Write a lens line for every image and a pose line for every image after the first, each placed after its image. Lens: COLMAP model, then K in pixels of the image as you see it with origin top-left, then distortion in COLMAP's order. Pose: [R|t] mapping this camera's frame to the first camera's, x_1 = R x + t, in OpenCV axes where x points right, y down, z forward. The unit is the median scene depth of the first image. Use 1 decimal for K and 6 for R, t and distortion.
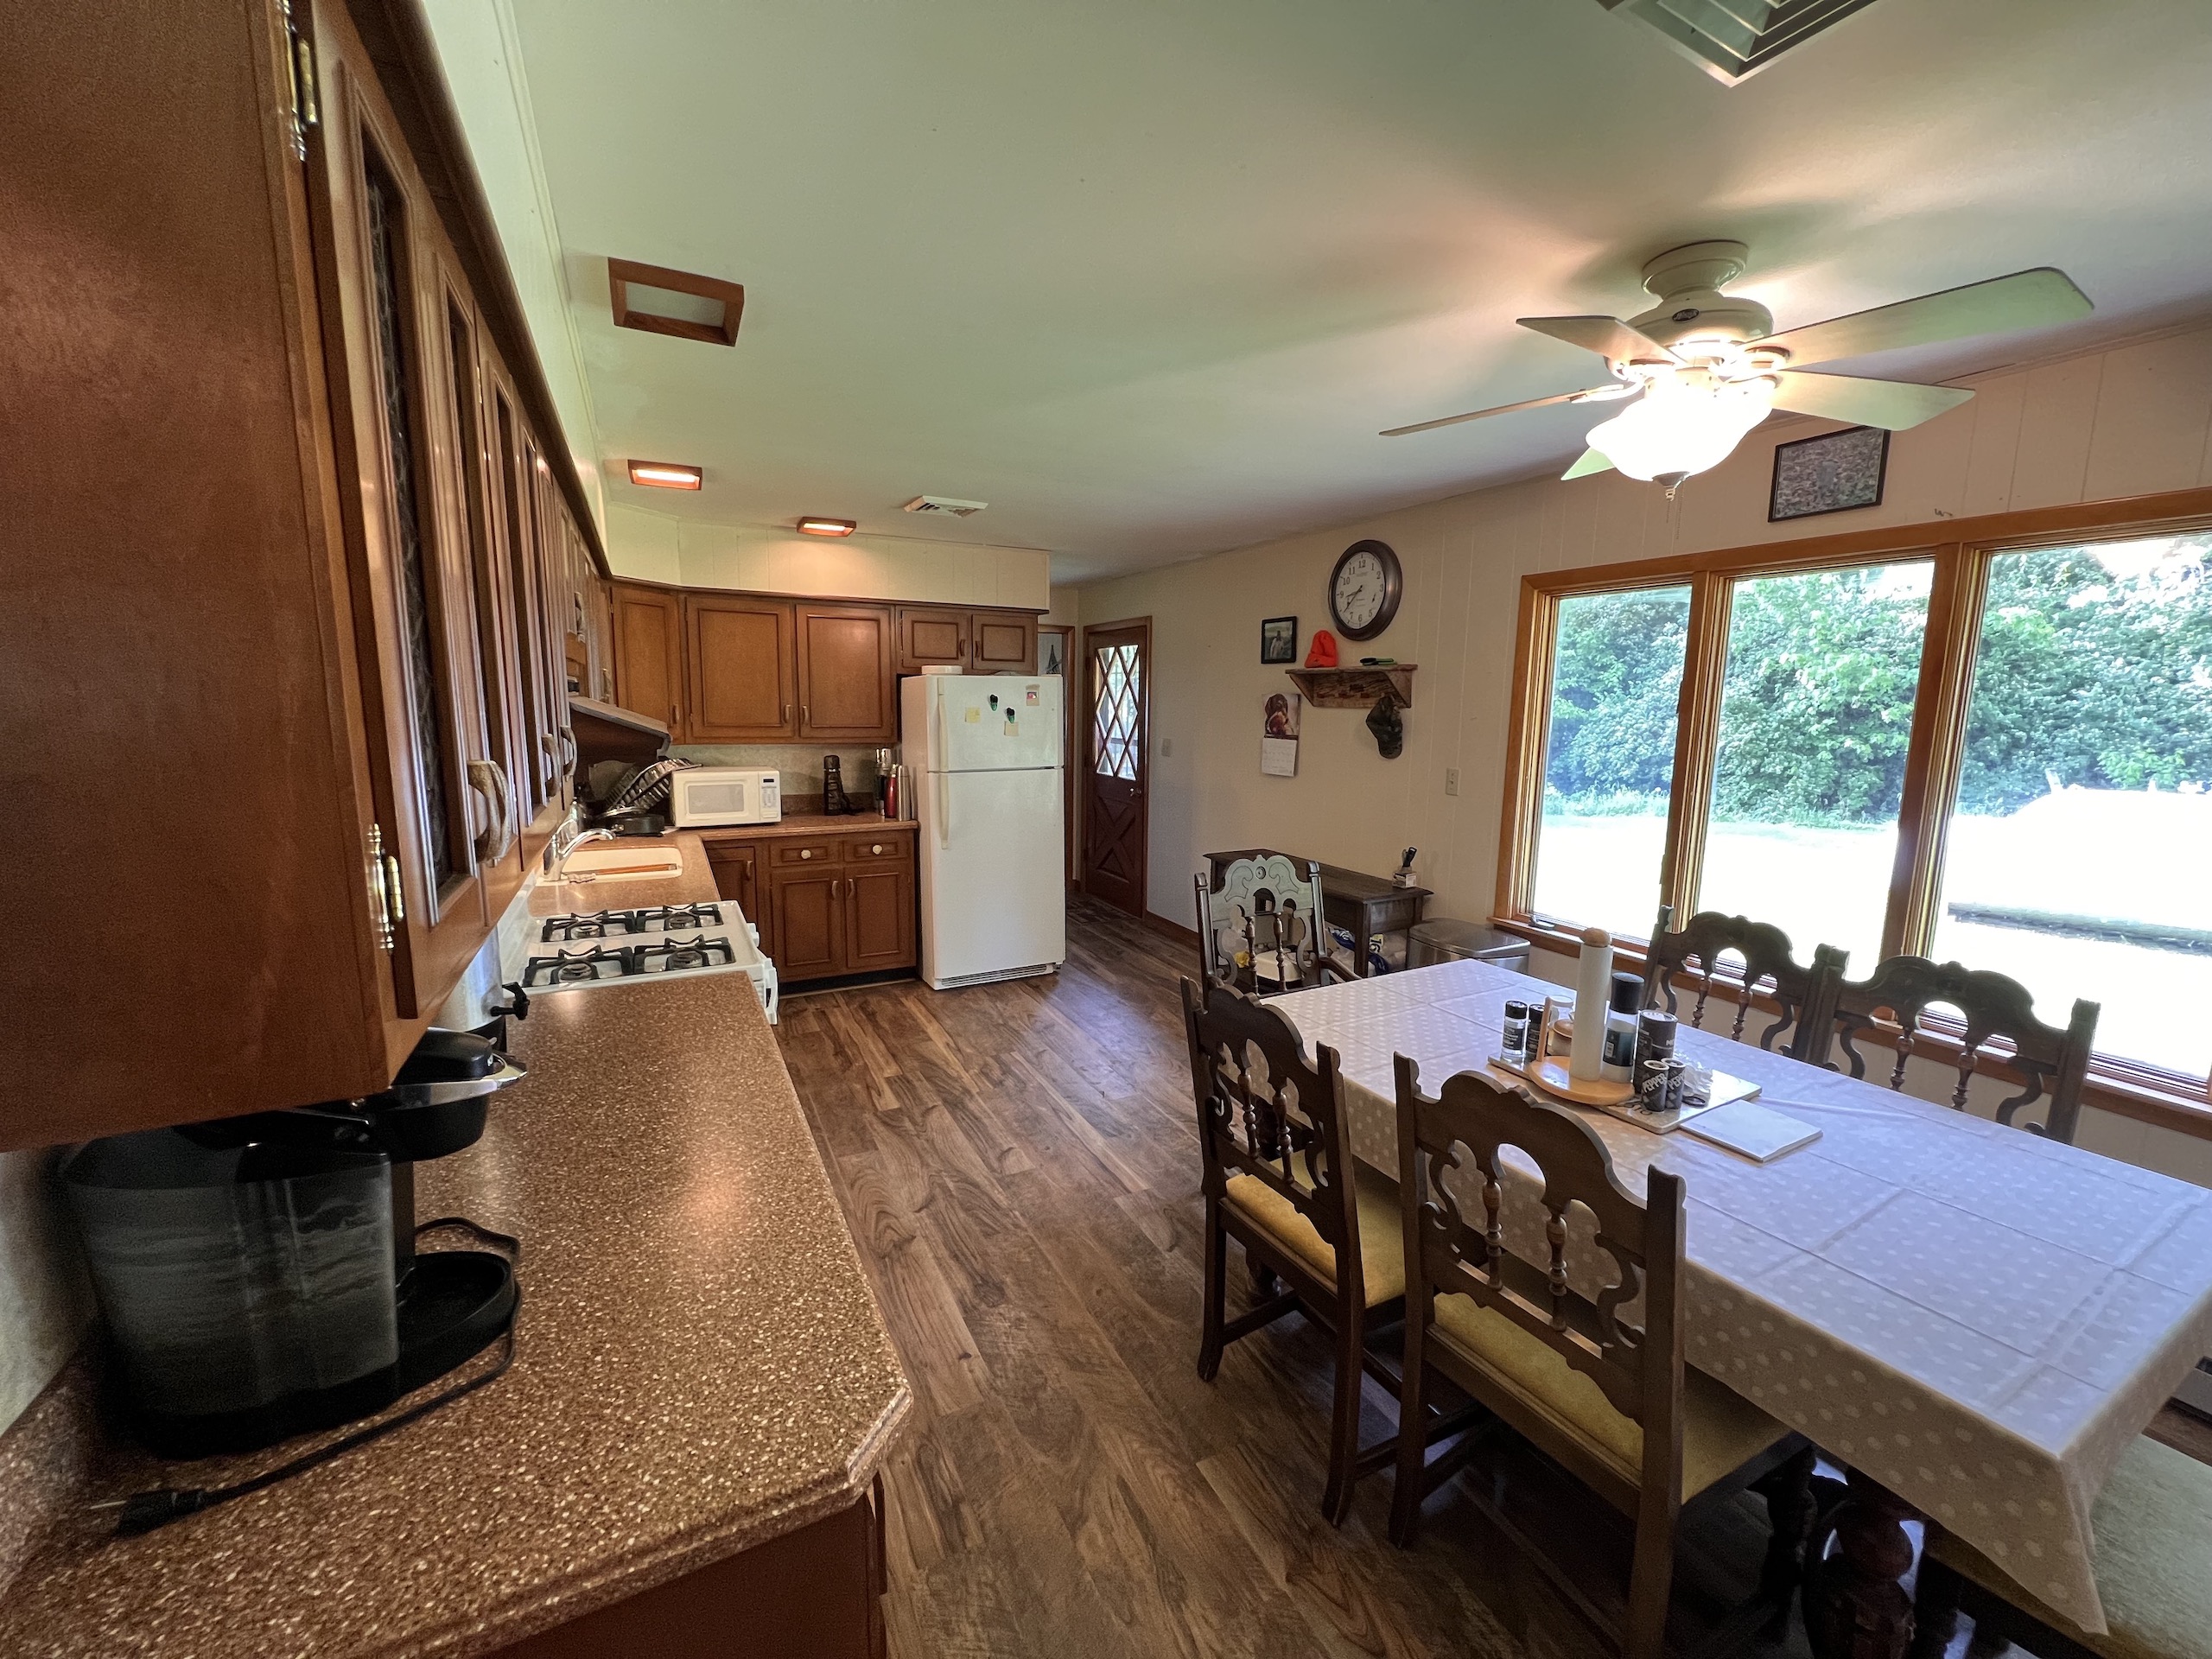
lens RADIAL K [[885.5, 0, 1098.3], [0, 885.5, 829.7], [0, 0, 1]] dist [0.000099, 0.000107]
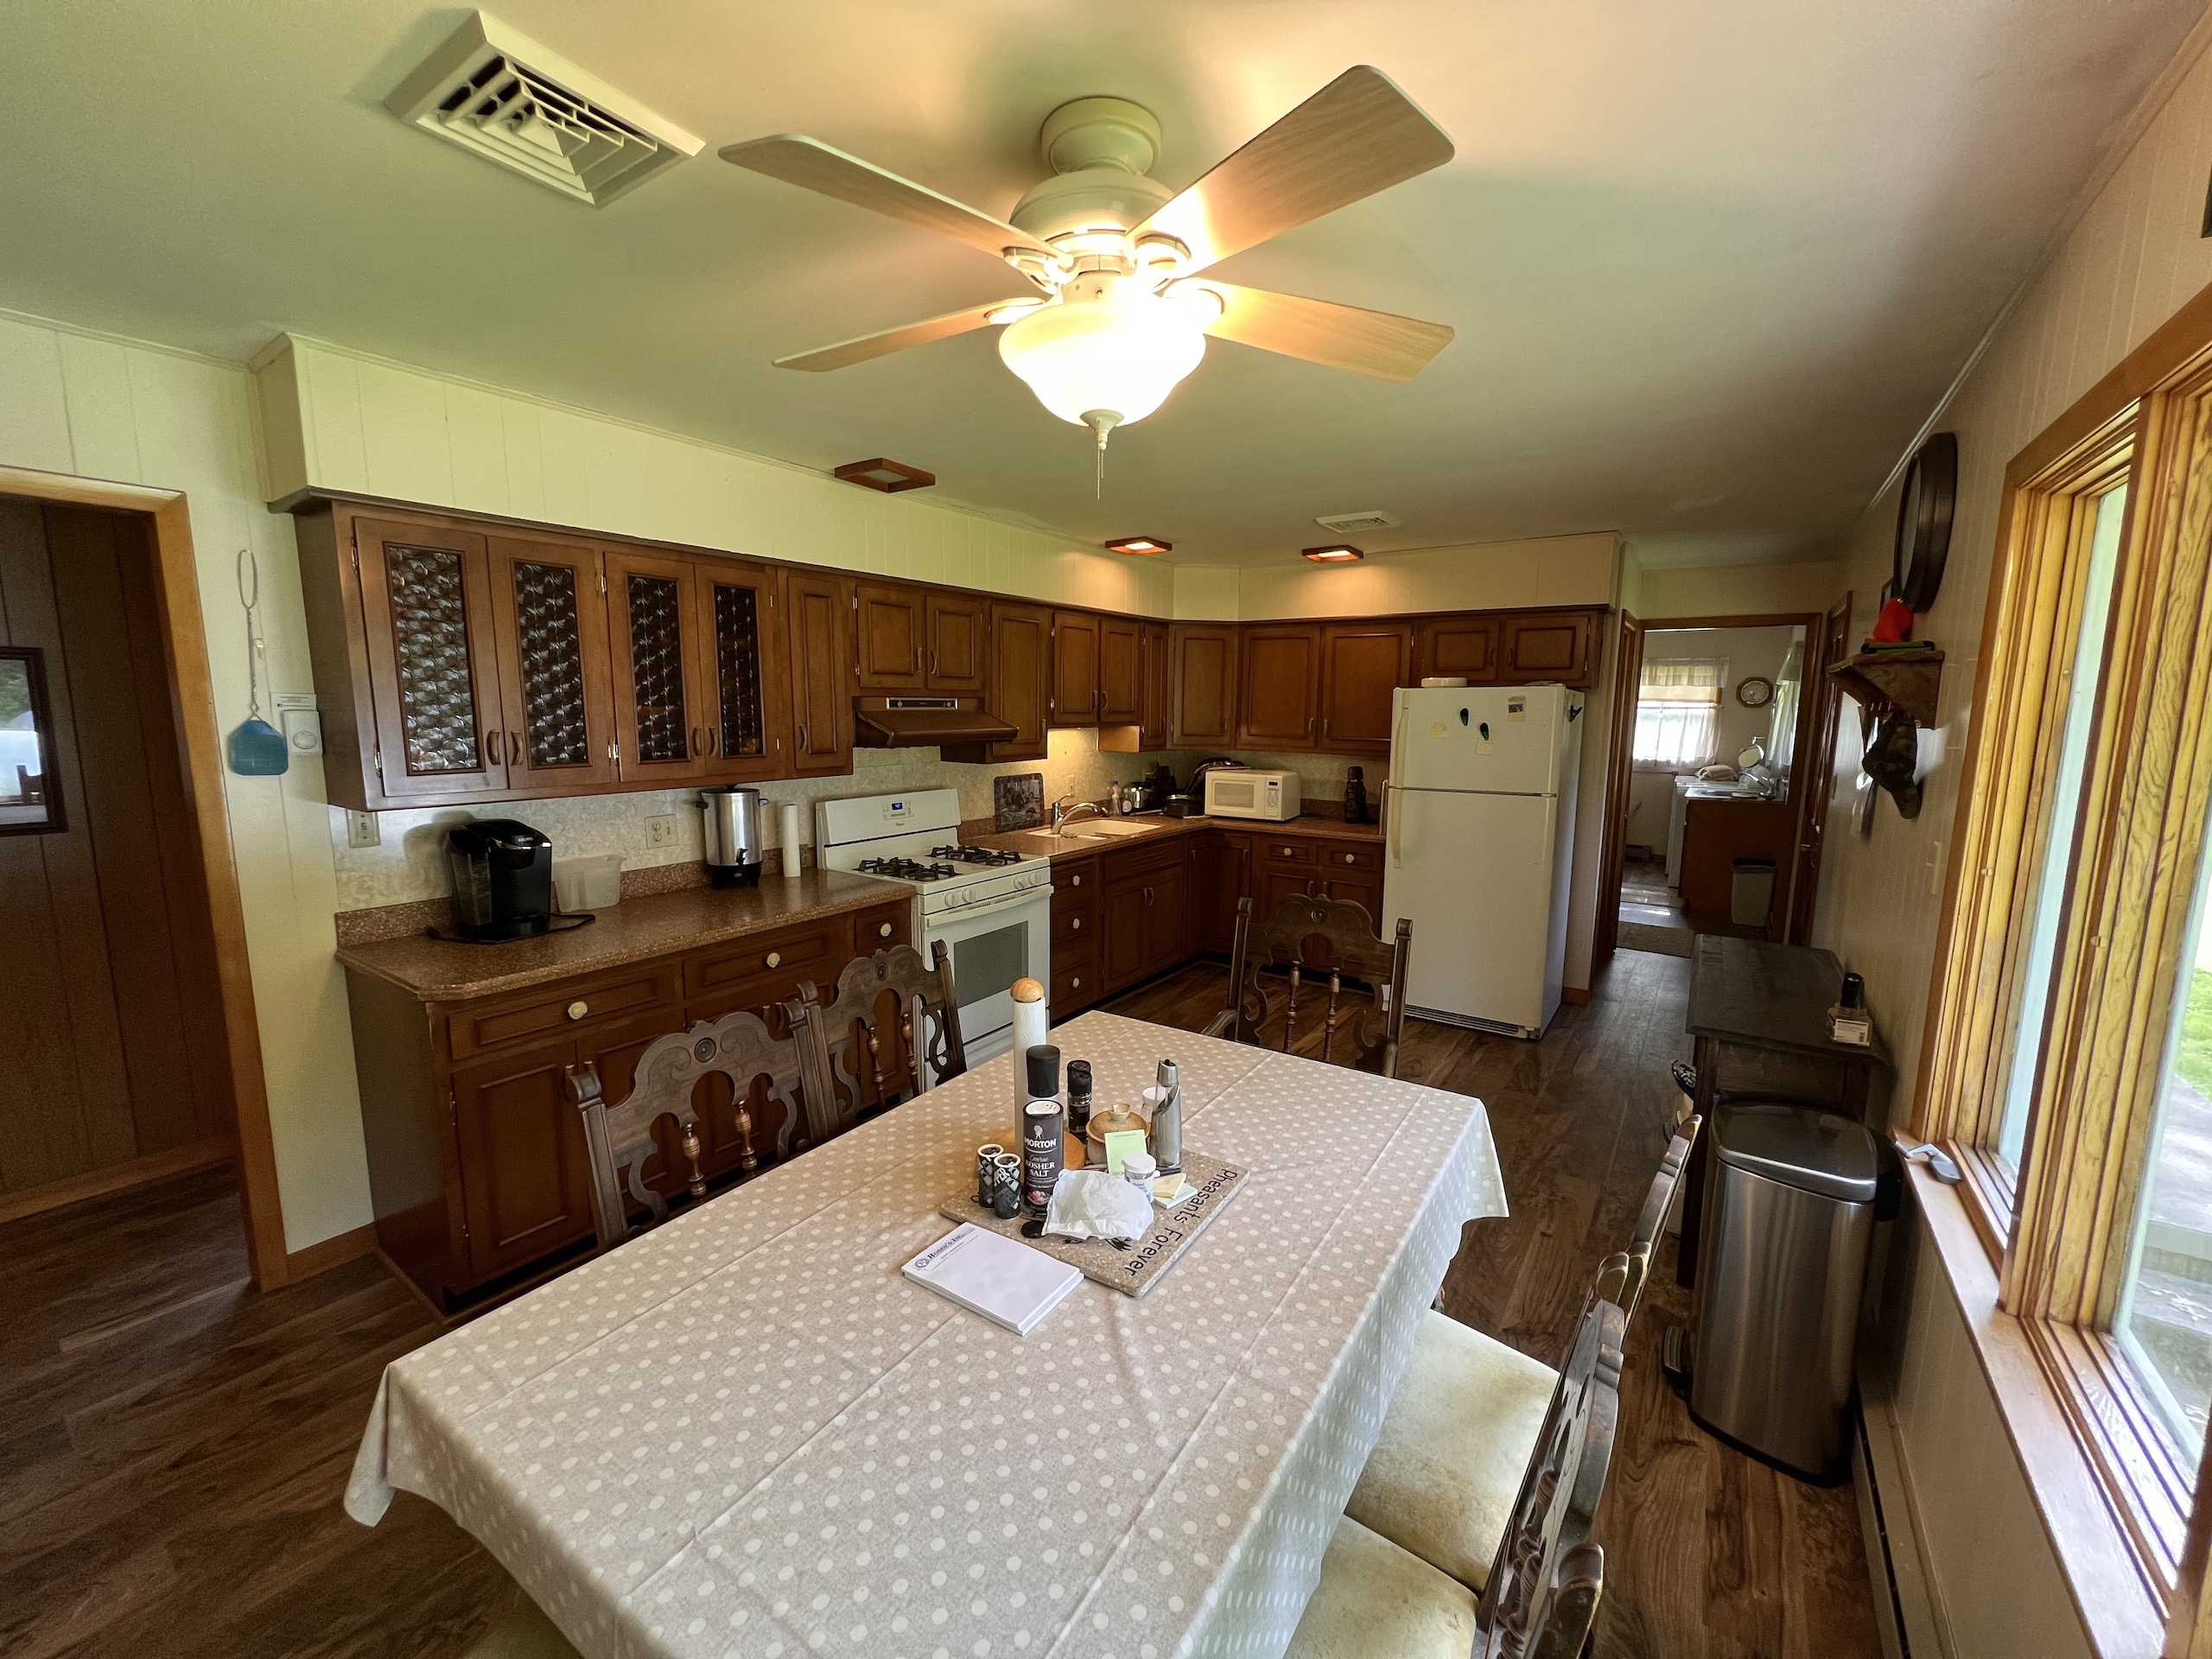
lens RADIAL K [[885.5, 0, 1108.7], [0, 885.5, 830.9], [0, 0, 1]] dist [0.000099, 0.000107]
pose [[0.475486, 0.119627, -0.871552, 0.540673], [-0.132544, 0.989144, 0.063457, -0.039998], [0.869681, 0.085346, 0.486180, 0.265431]]
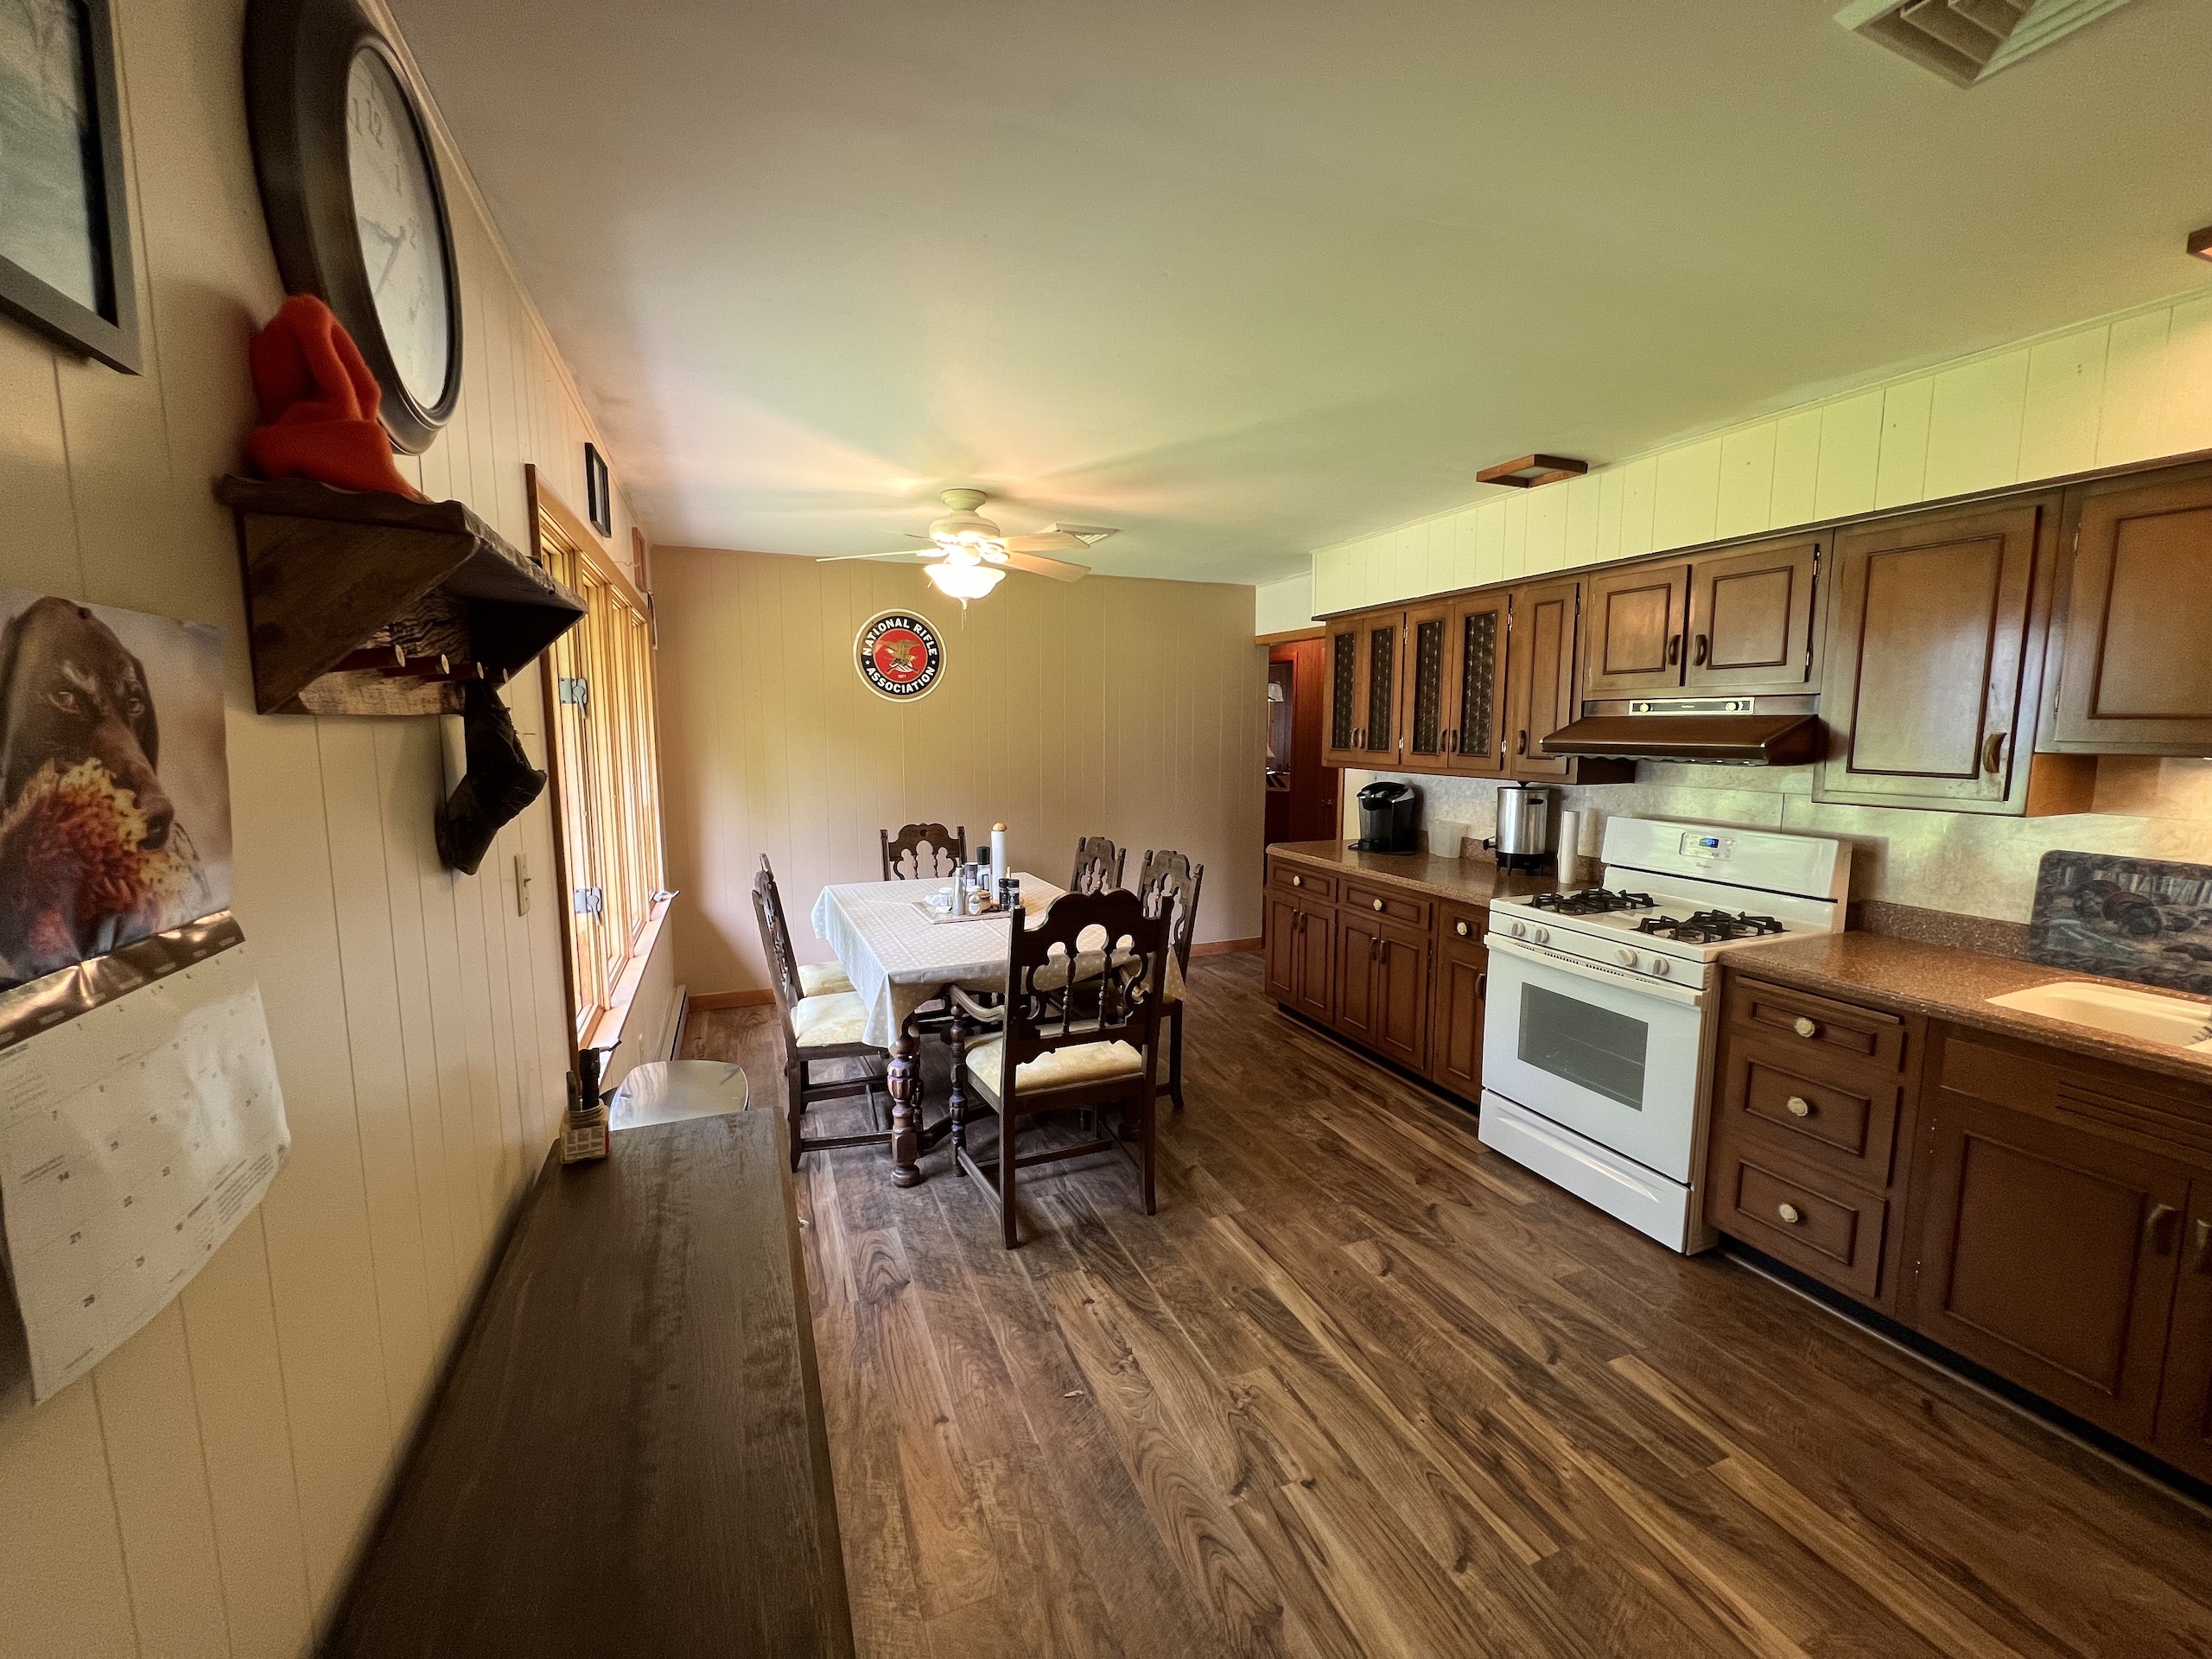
lens RADIAL K [[885.5, 0, 1098.5], [0, 885.5, 822.3], [0, 0, 1]] dist [0.000099, 0.000107]
pose [[-0.996780, -0.020055, 0.077635, 0.073695], [0.000829, 0.965587, 0.260081, -0.171811], [-0.080179, 0.259307, -0.962461, 1.199625]]
